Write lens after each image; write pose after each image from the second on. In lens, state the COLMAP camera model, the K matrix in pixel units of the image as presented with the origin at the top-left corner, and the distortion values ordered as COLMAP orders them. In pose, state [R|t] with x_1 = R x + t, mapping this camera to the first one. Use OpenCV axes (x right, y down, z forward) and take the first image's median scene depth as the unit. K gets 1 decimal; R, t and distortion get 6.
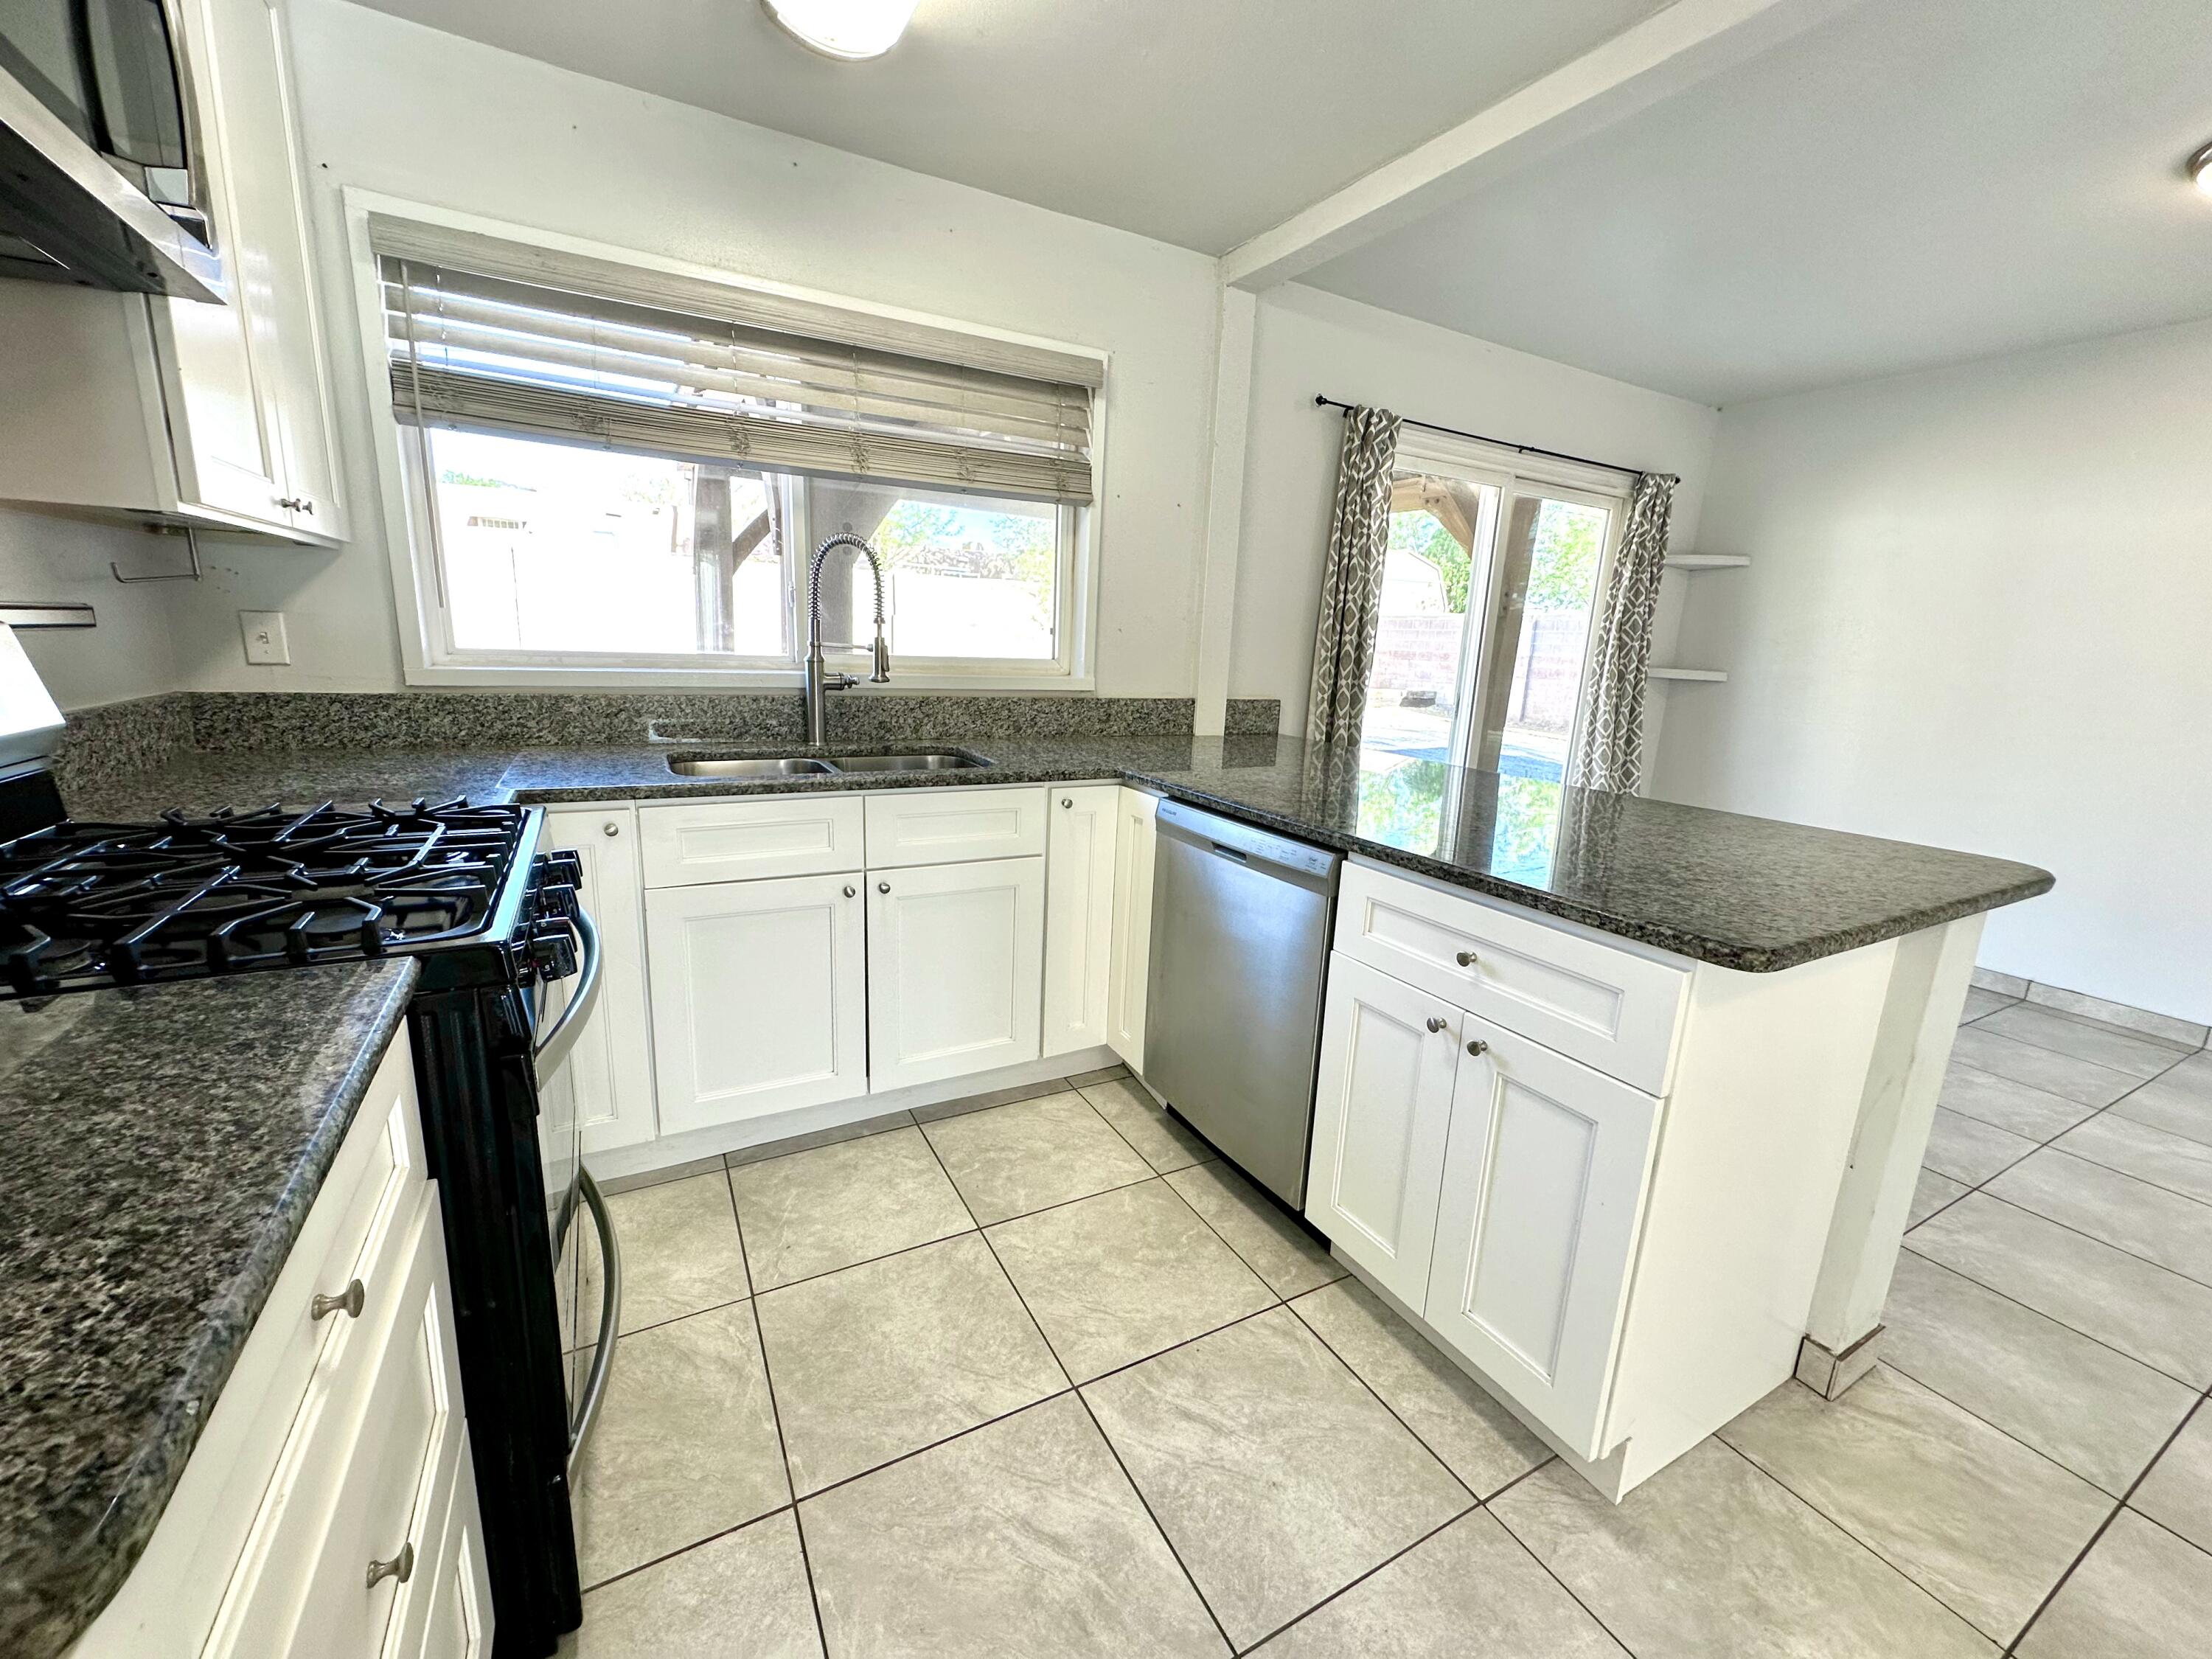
lens RADIAL K [[882.4, 0, 1102.8], [0, 882.4, 827.0], [0, 0, 1]] dist [-0.000151, 0.000046]
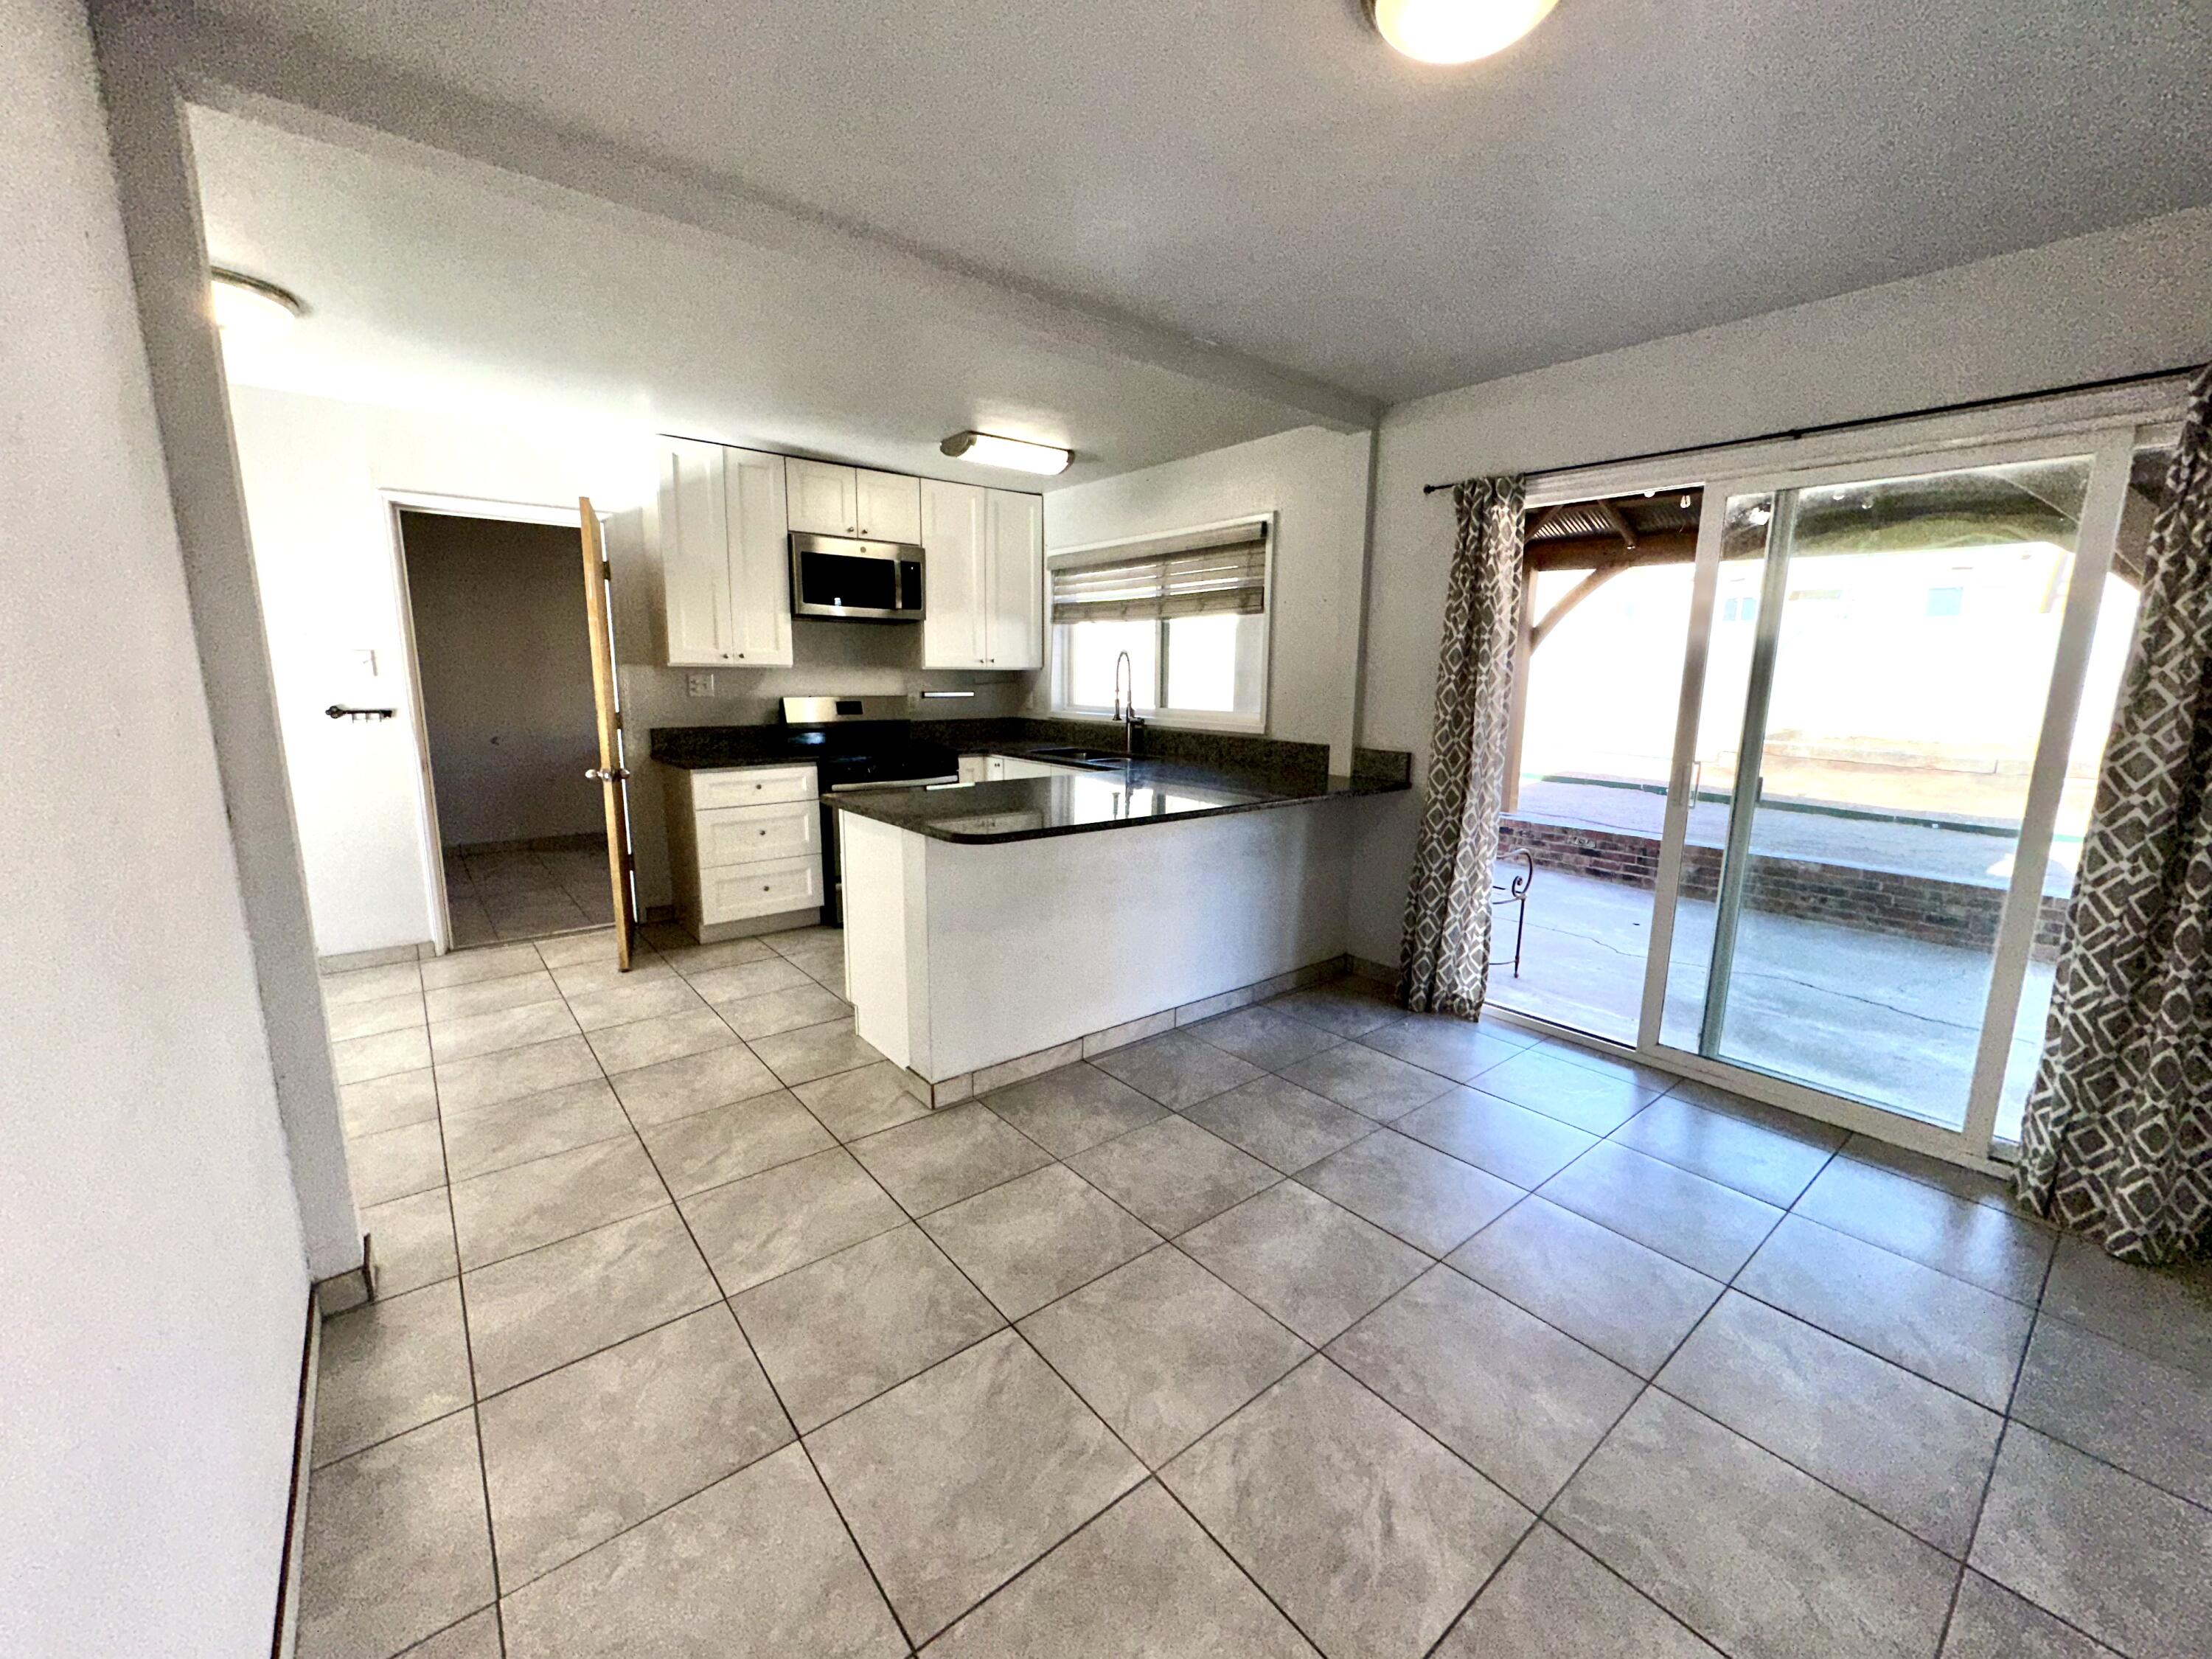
lens RADIAL K [[882.4, 0, 1103.8], [0, 882.4, 827.6], [0, 0, 1]] dist [-0.000151, 0.000046]
pose [[0.176077, 0.131929, -0.975496, 1.493629], [-0.214948, 0.972217, 0.092687, -0.088544], [0.960622, 0.193361, 0.199543, 0.516417]]
